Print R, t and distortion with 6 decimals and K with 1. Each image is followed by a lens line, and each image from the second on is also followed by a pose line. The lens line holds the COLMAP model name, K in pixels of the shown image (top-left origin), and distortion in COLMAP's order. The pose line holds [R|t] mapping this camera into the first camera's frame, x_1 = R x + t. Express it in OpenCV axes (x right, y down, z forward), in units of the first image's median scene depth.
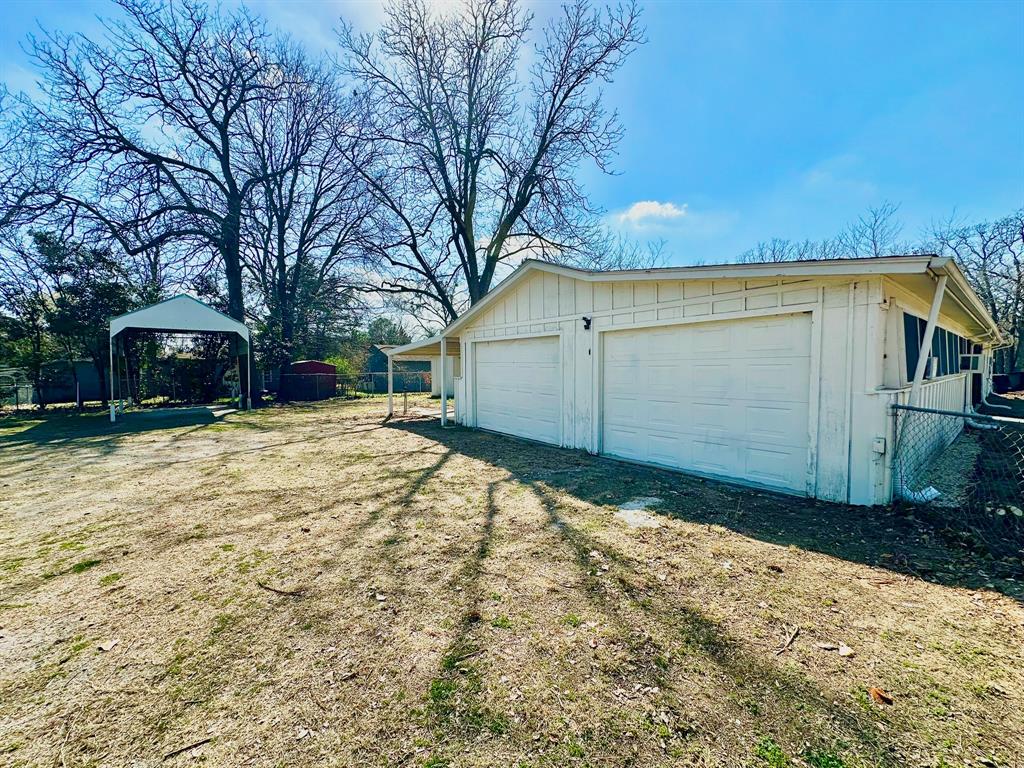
lens RADIAL K [[406.6, 0, 511.3], [0, 406.6, 384.4], [0, 0, 1]] dist [0.000415, 0.000859]
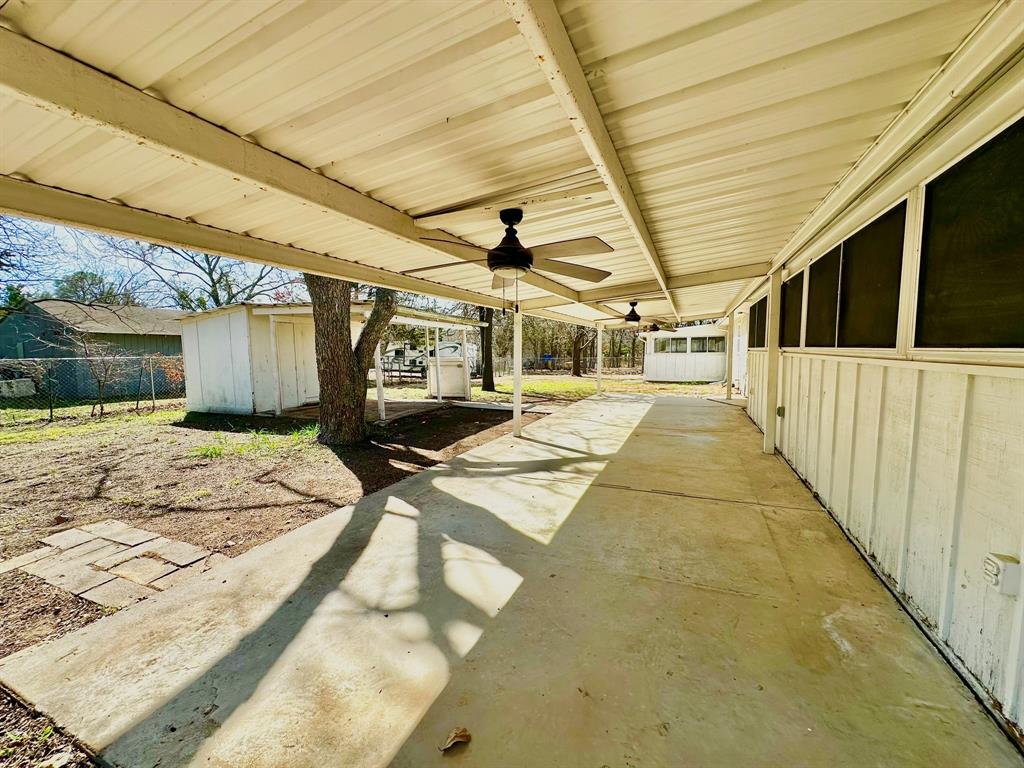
lens RADIAL K [[406.6, 0, 511.5], [0, 406.6, 383.4], [0, 0, 1]] dist [0.000415, 0.000859]
pose [[0.889778, -0.035582, 0.455005, -0.040828], [0.017790, 0.998903, 0.043328, -0.007439], [-0.456047, -0.030458, 0.889434, 0.229002]]
